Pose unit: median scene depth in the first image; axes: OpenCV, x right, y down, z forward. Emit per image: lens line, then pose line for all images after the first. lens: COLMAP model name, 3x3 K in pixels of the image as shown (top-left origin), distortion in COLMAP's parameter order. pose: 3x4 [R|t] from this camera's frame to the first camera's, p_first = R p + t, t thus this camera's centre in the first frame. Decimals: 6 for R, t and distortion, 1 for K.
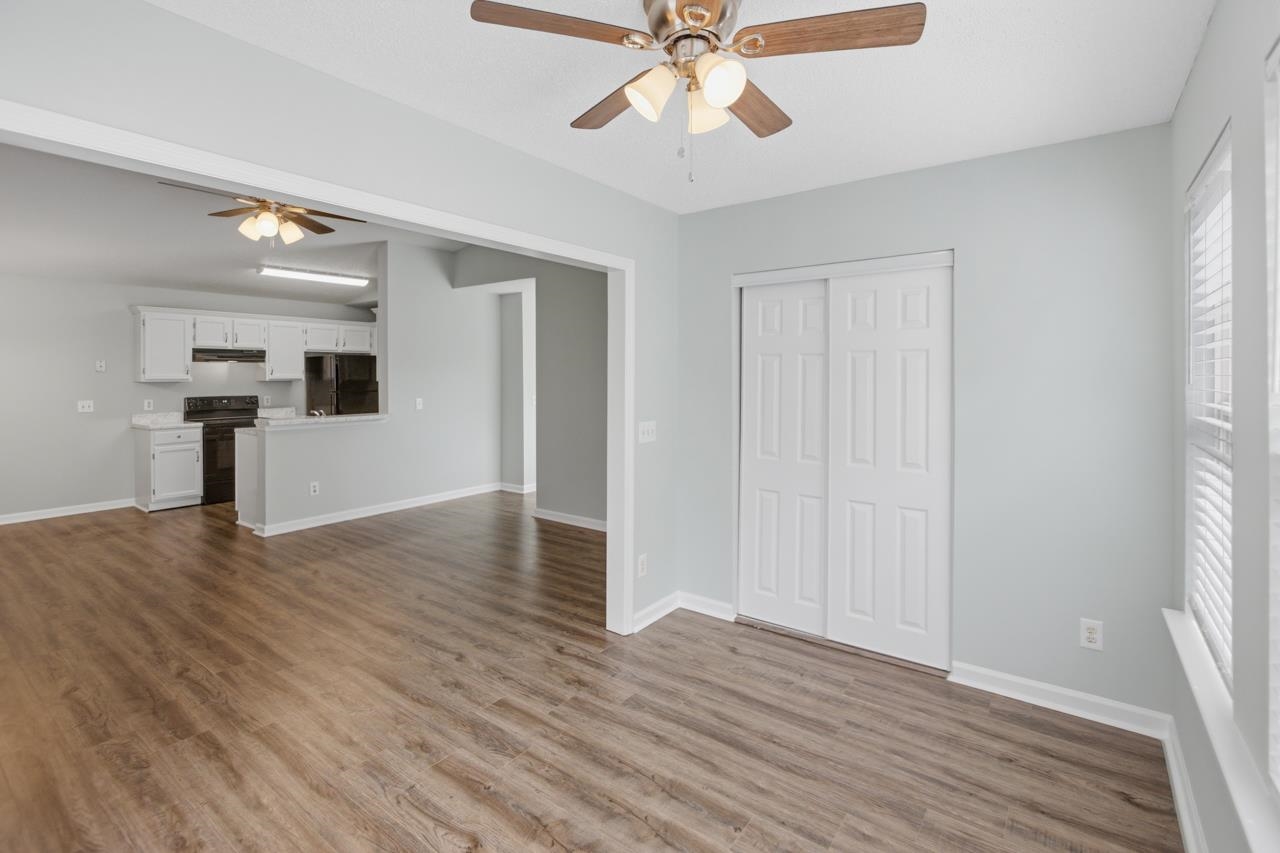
lens RADIAL K [[596.0, 0, 629.9], [0, 596.0, 371.2], [0, 0, 1]] dist [-0.000148, 0.000082]
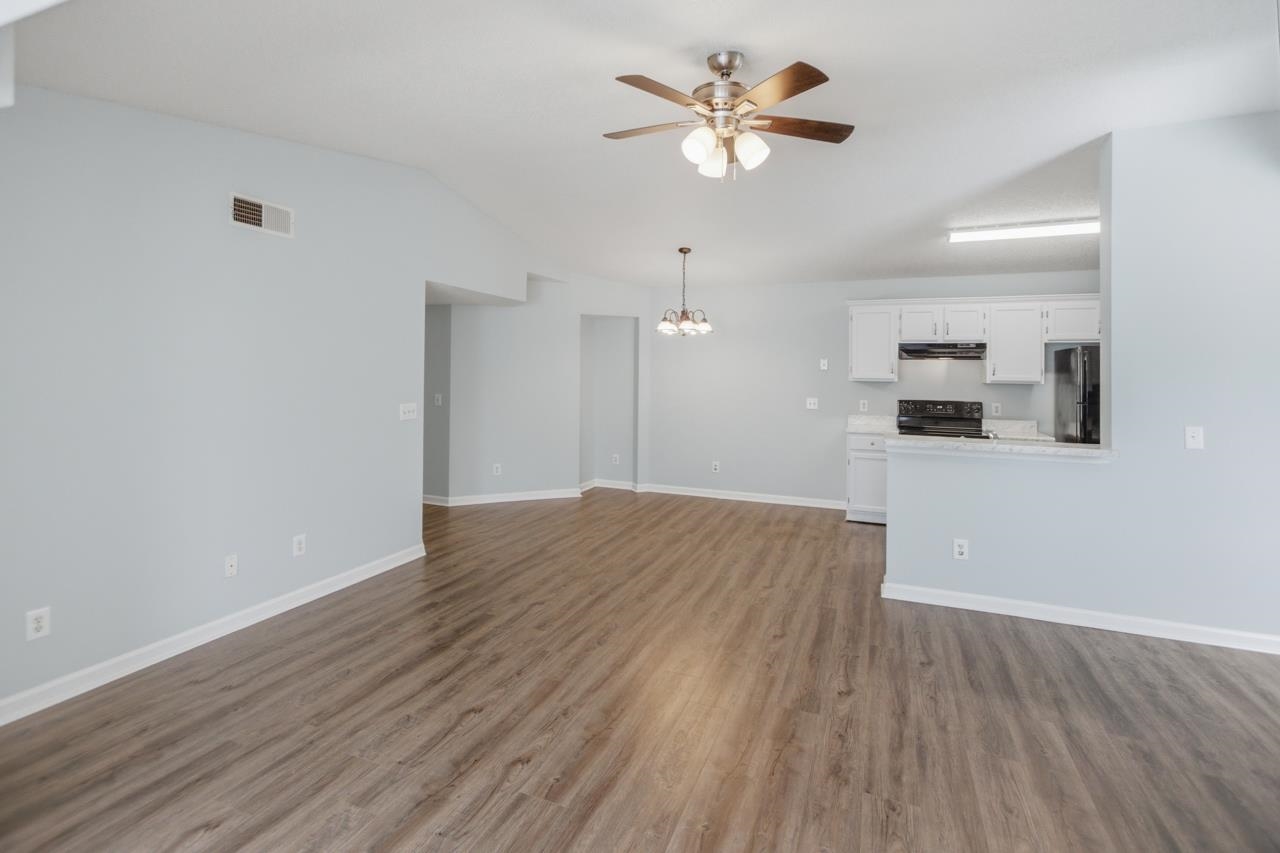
lens RADIAL K [[596.0, 0, 629.9], [0, 596.0, 371.2], [0, 0, 1]] dist [-0.000148, 0.000082]
pose [[0.251975, 0.005665, -0.967717, 0.009716], [-0.005290, 0.999976, 0.004476, -0.000238], [0.967719, 0.003992, 0.251999, 0.379946]]
